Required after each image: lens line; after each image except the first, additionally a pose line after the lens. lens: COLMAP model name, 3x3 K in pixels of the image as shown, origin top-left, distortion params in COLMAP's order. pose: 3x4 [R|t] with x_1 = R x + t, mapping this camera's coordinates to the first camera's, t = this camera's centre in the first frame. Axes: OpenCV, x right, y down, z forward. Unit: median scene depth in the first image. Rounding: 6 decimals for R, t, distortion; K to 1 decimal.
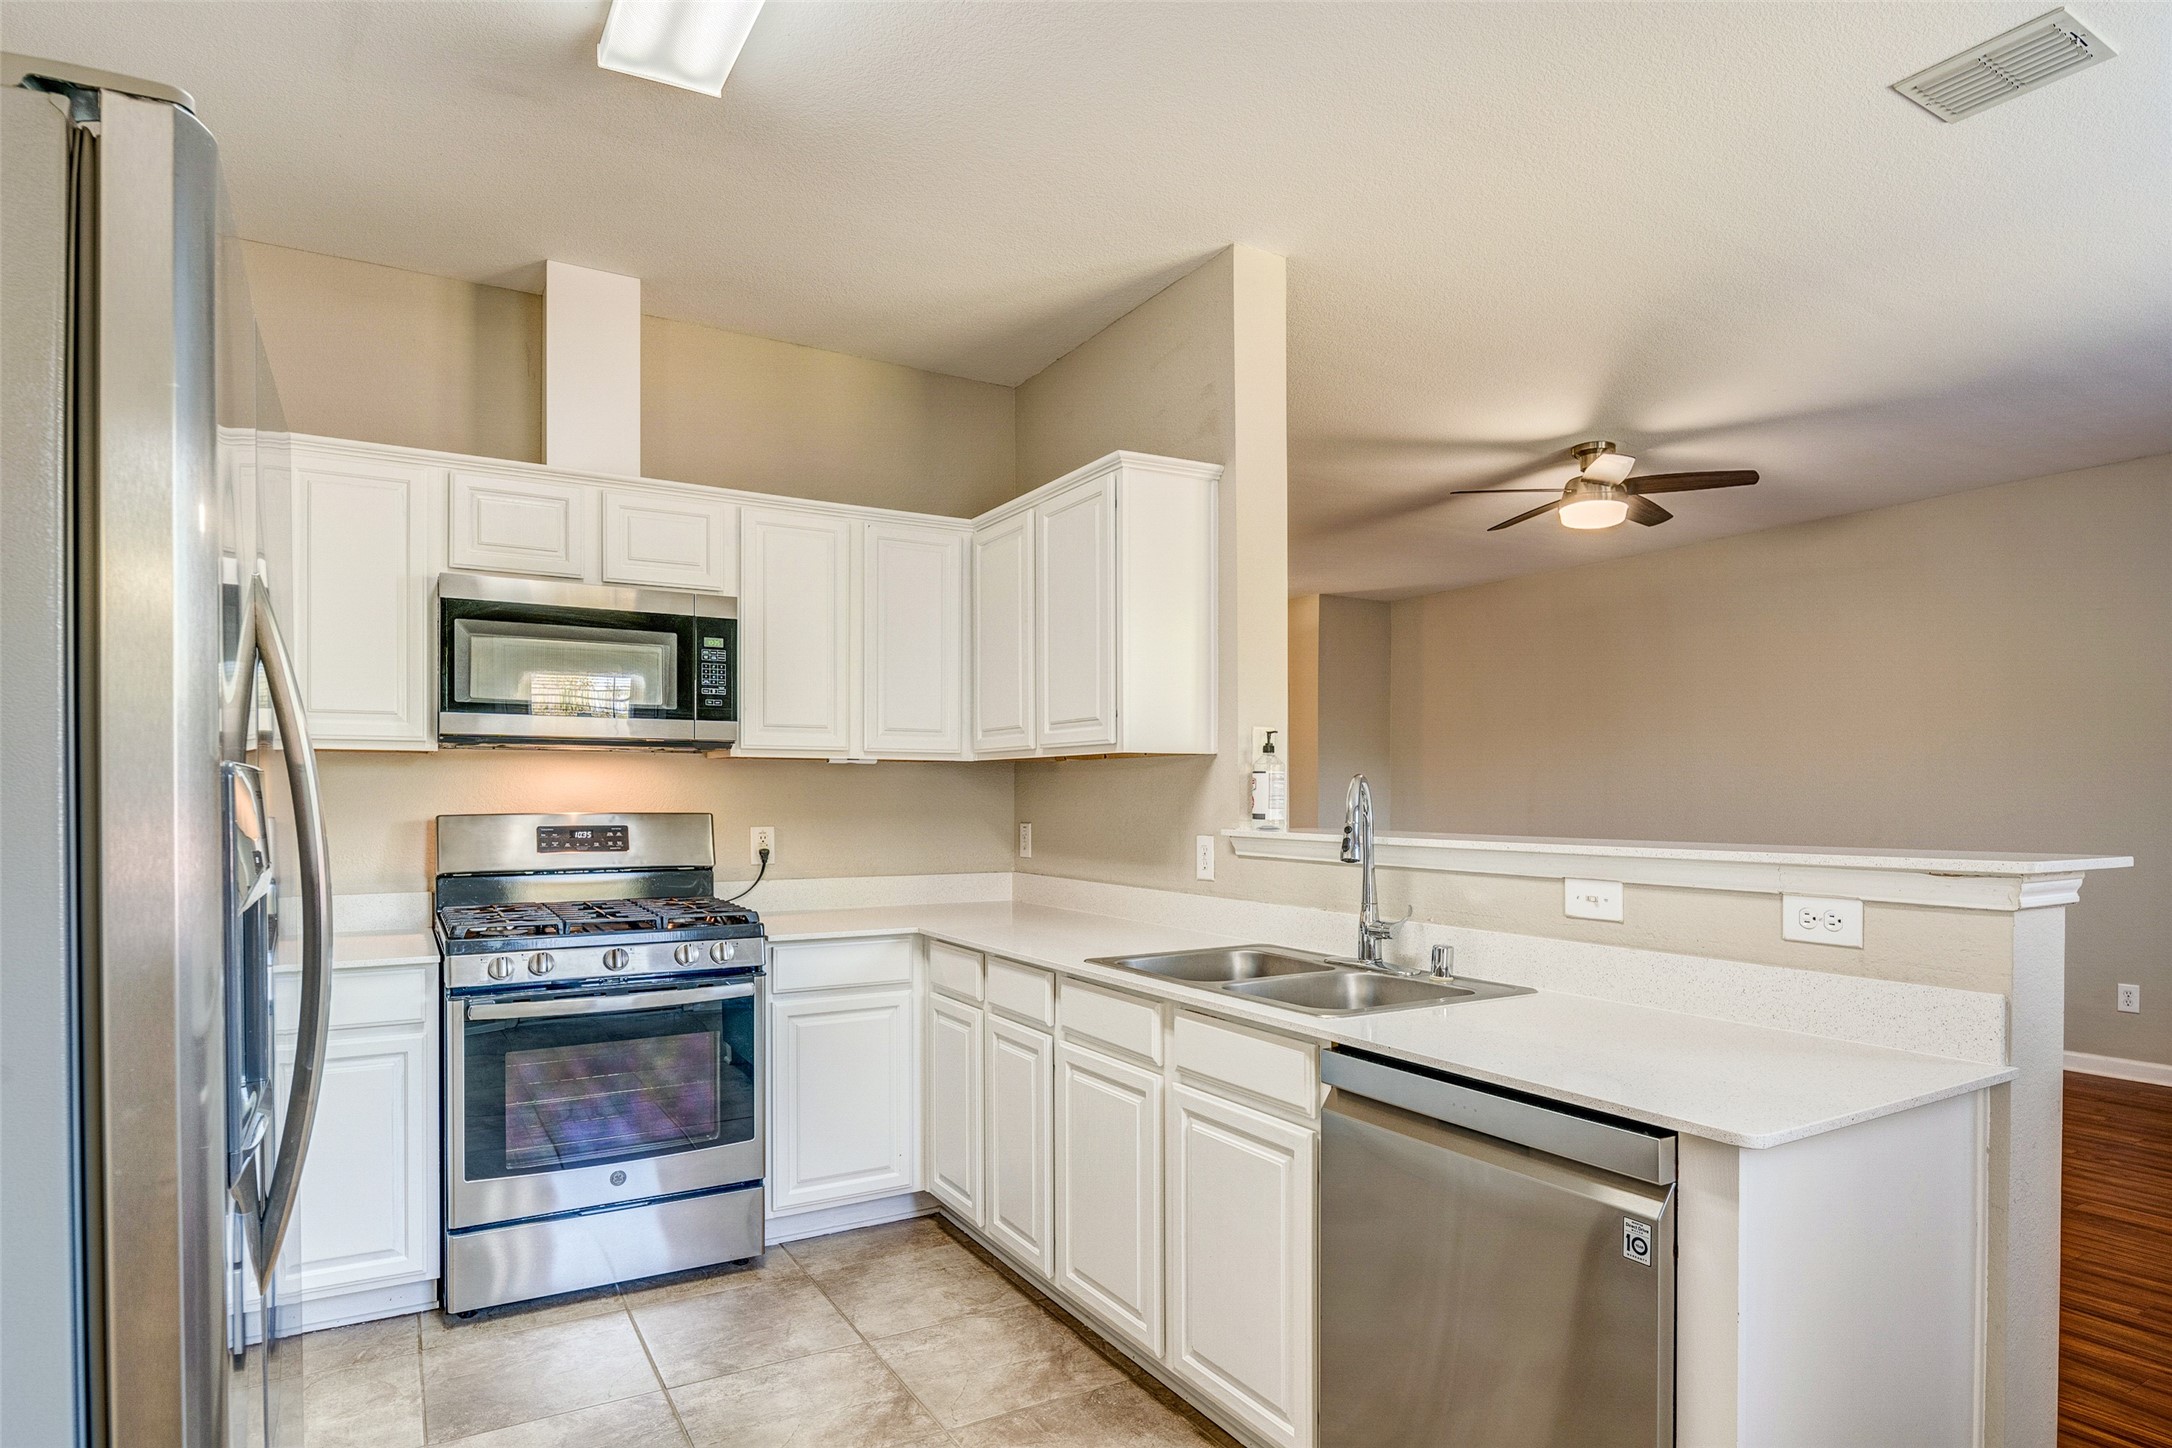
lens RADIAL K [[1185.1, 0, 1073.3], [0, 1185.1, 800.5], [0, 0, 1]] dist [-0.008543, -0.005123]
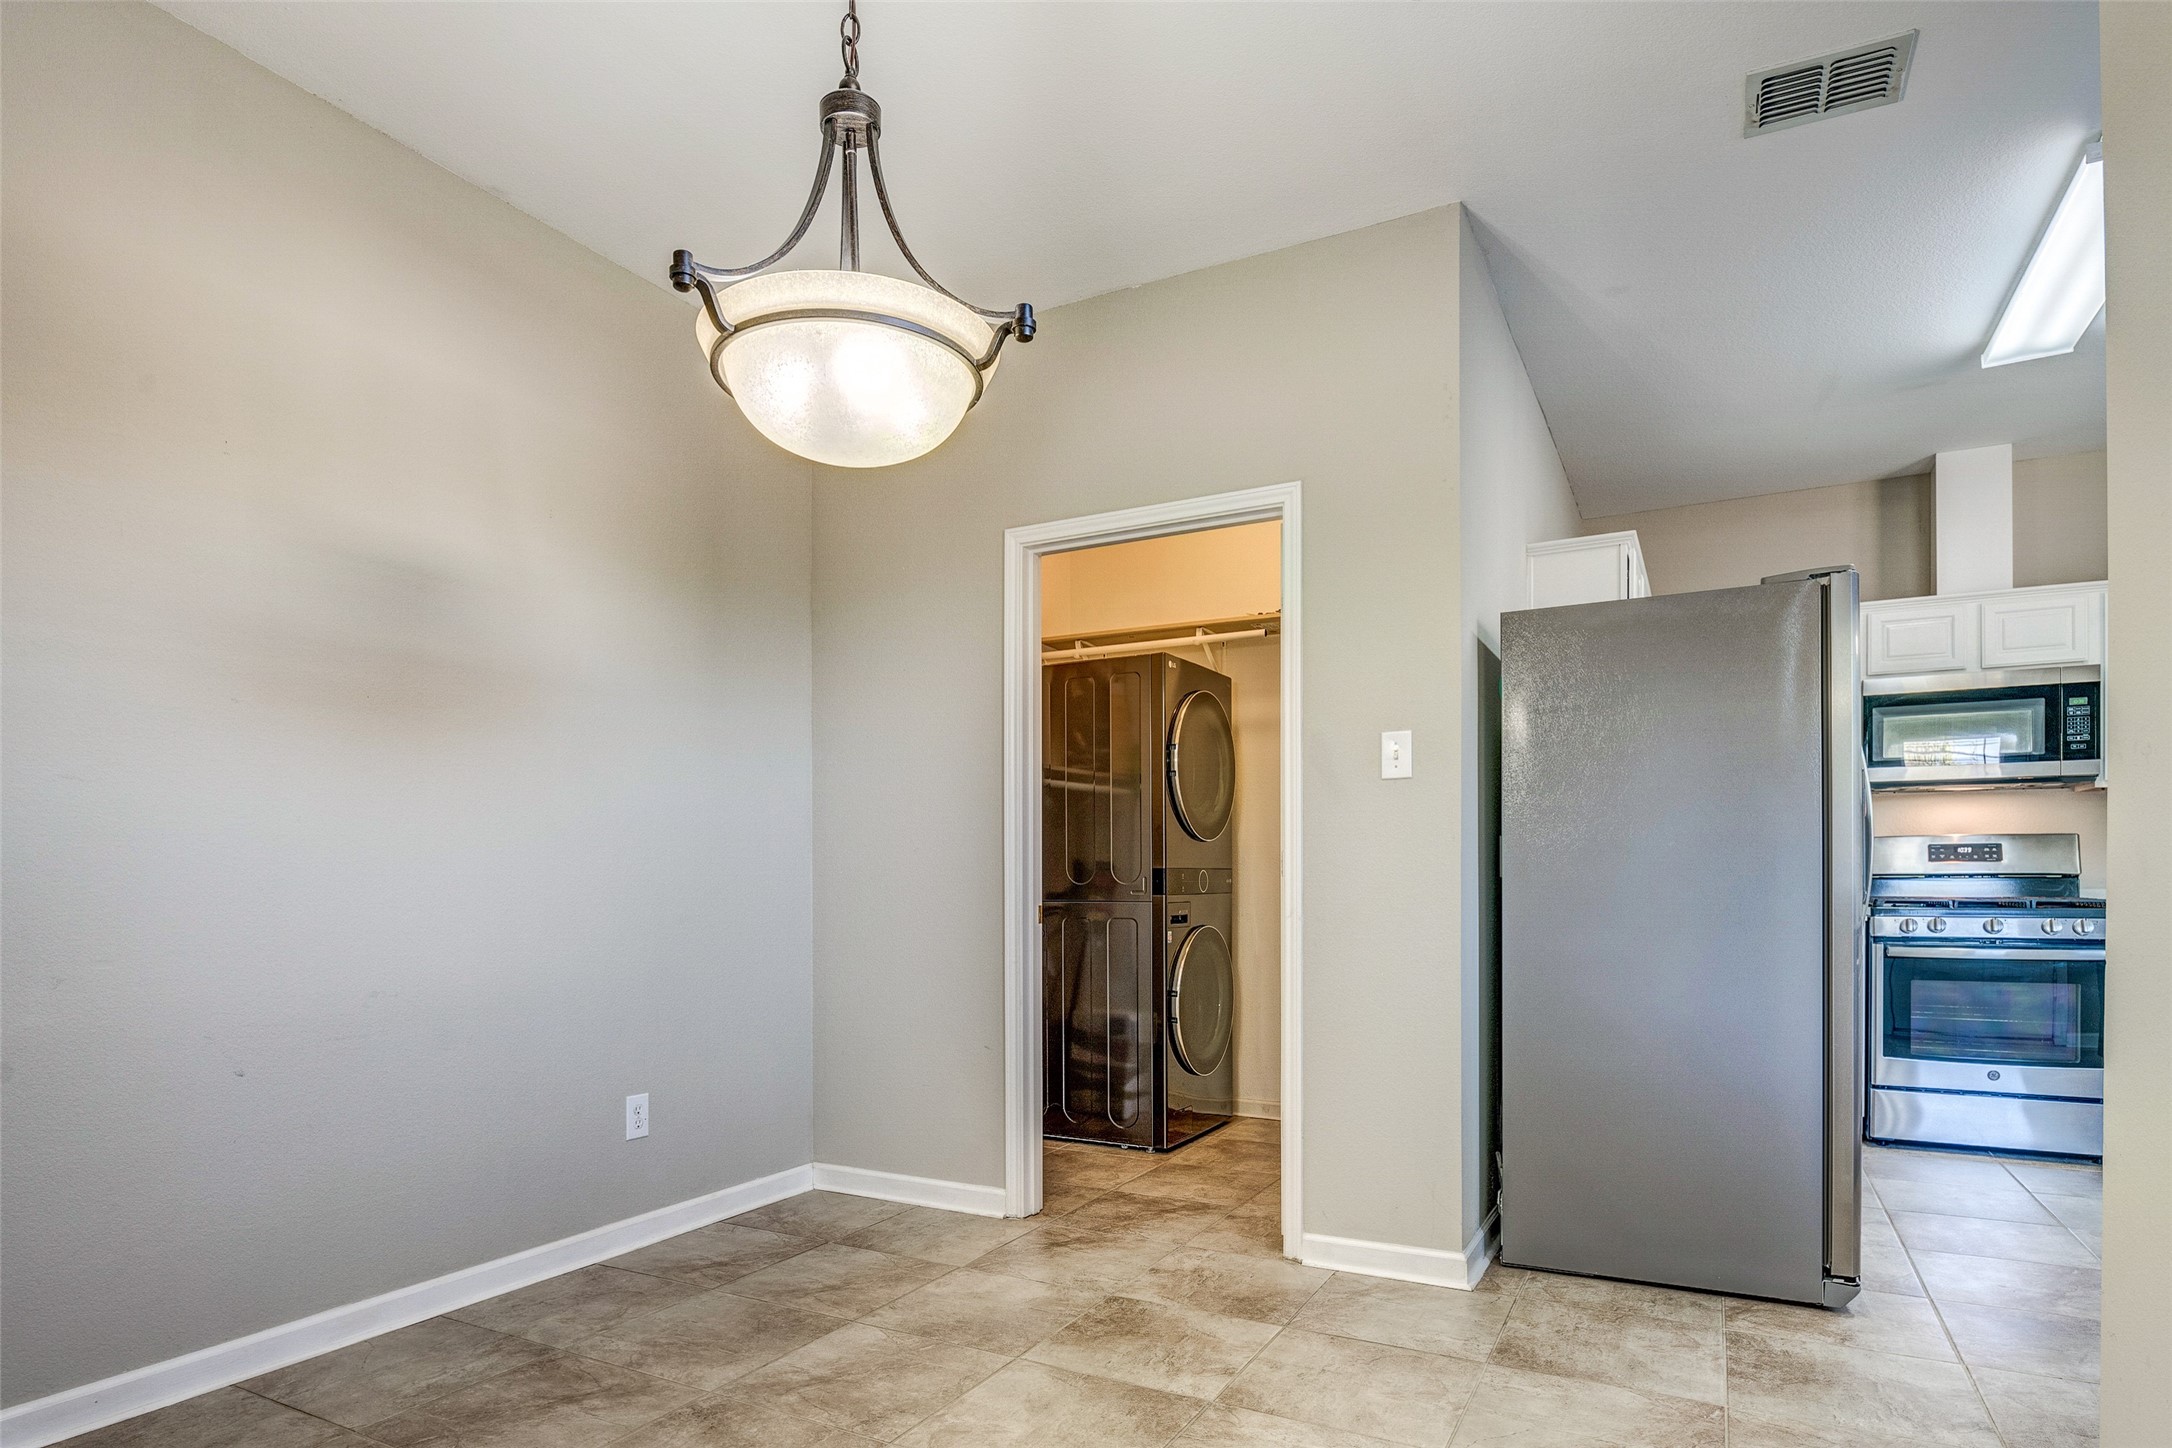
lens RADIAL K [[1185.1, 0, 1073.3], [0, 1185.1, 893.5], [0, 0, 1]] dist [-0.008543, -0.005123]
pose [[0.522512, 0.005537, -0.852614, 0.236348], [-0.001555, 0.999983, 0.005541, 0.078276], [0.852630, -0.001570, 0.522512, -0.664441]]
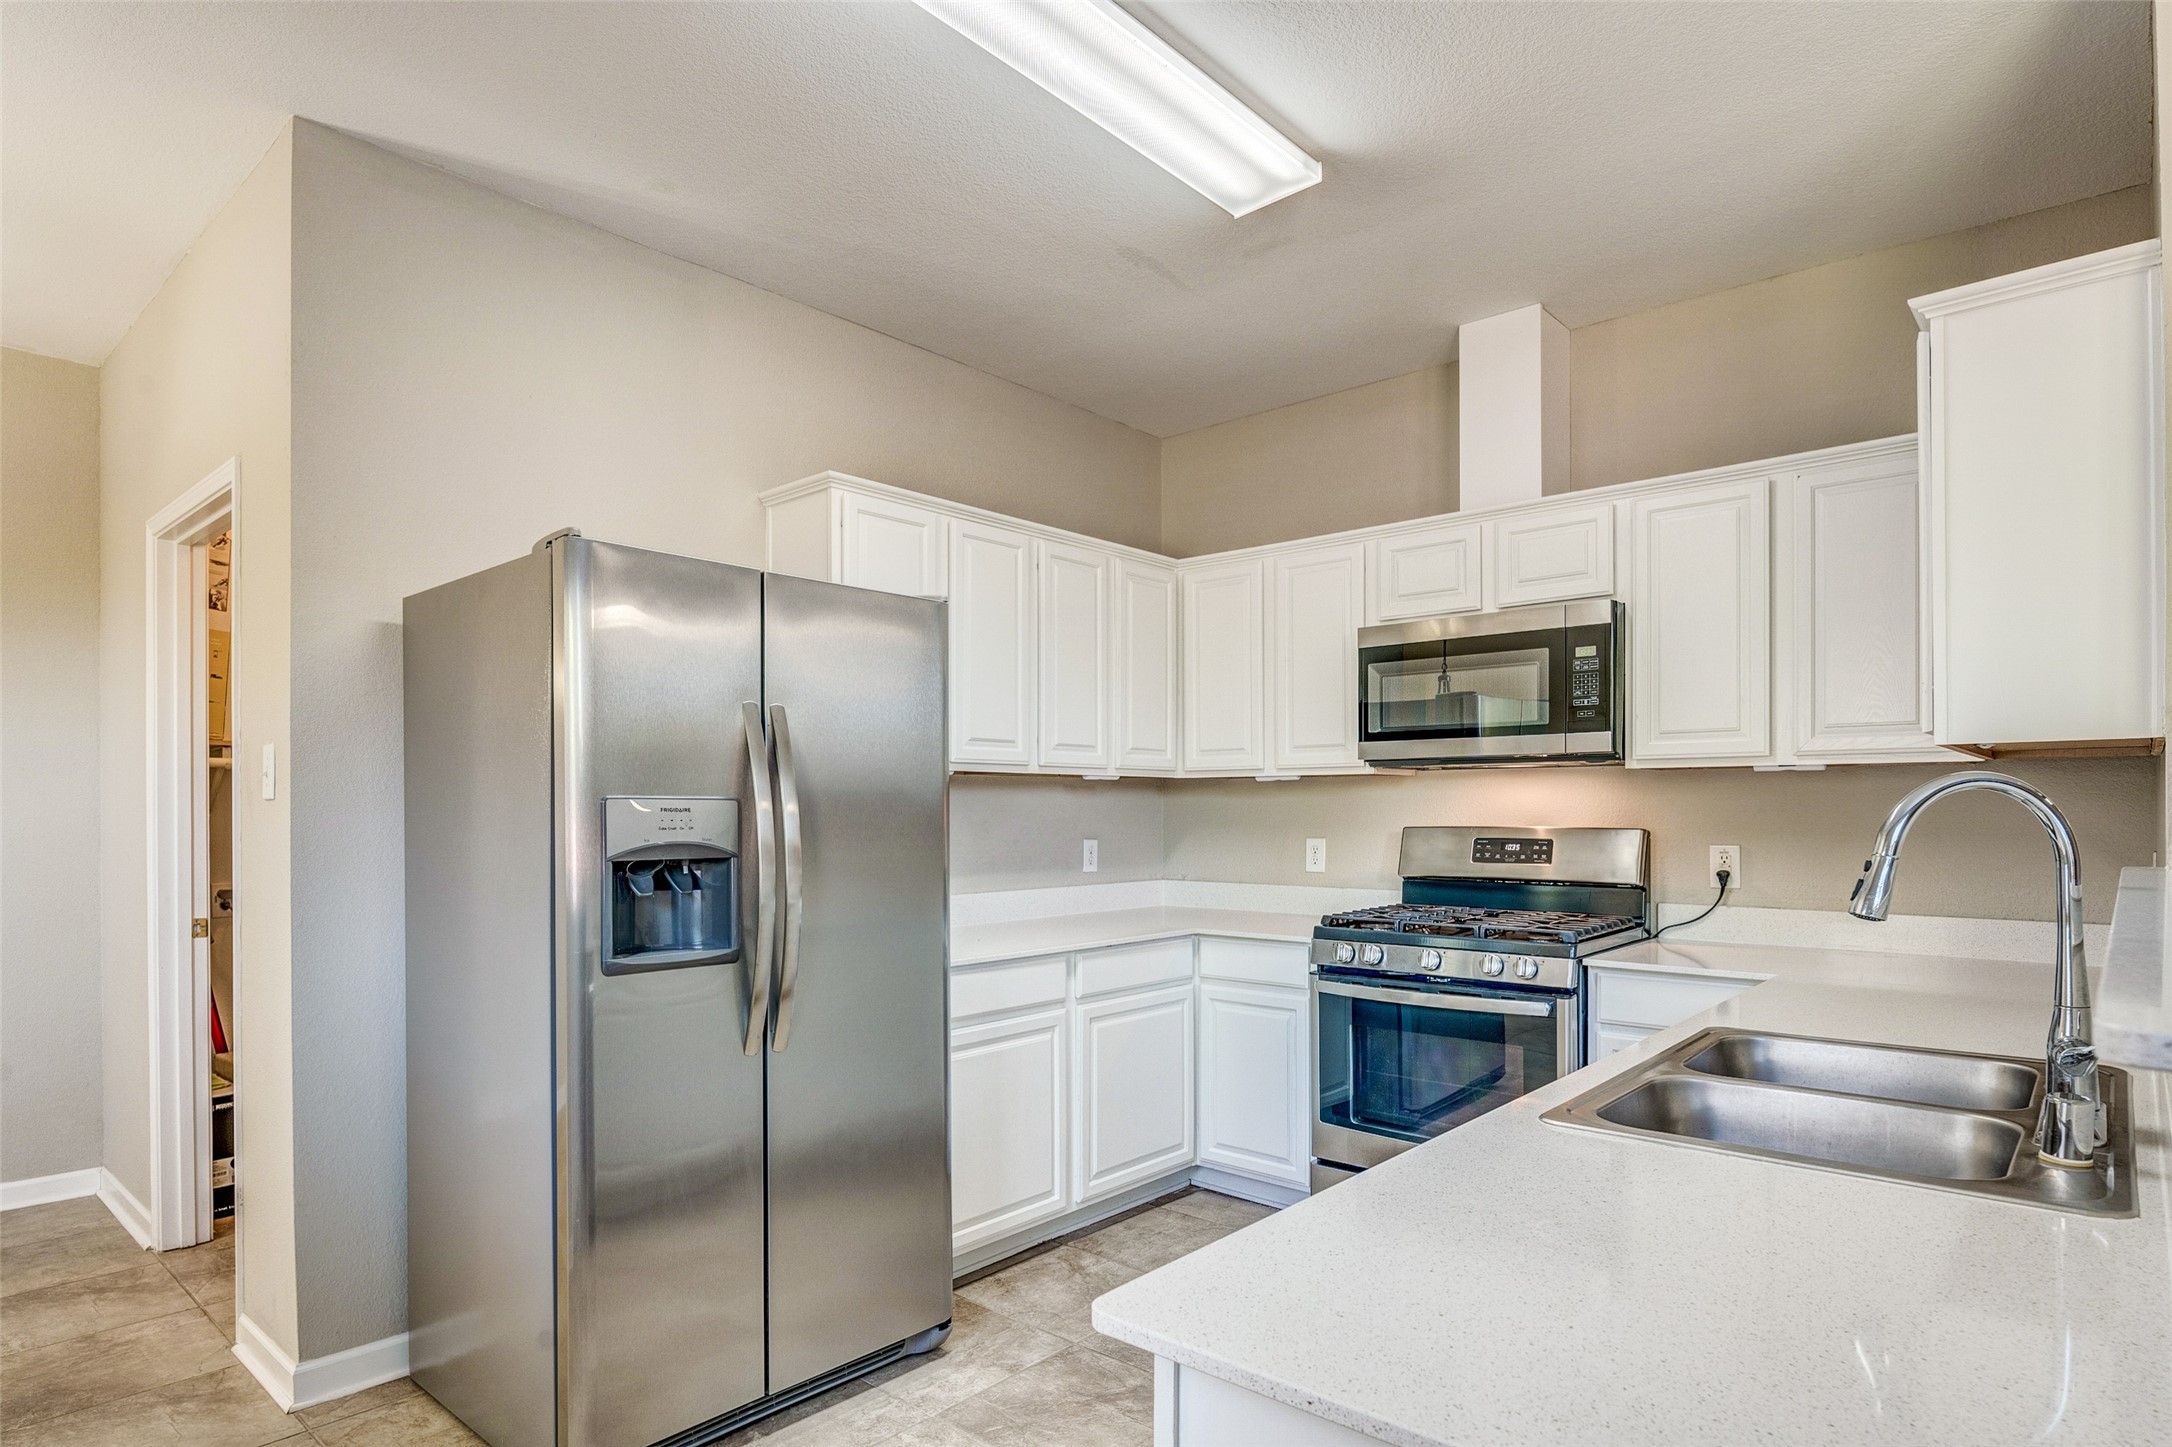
lens RADIAL K [[1185.1, 0, 1067.2], [0, 1185.1, 820.9], [0, 0, 1]] dist [-0.008543, -0.005123]
pose [[0.304578, 0.007072, -0.952461, 0.496178], [-0.002244, 0.999975, 0.006707, -0.000779], [0.952485, 0.000095, 0.304587, 0.311499]]
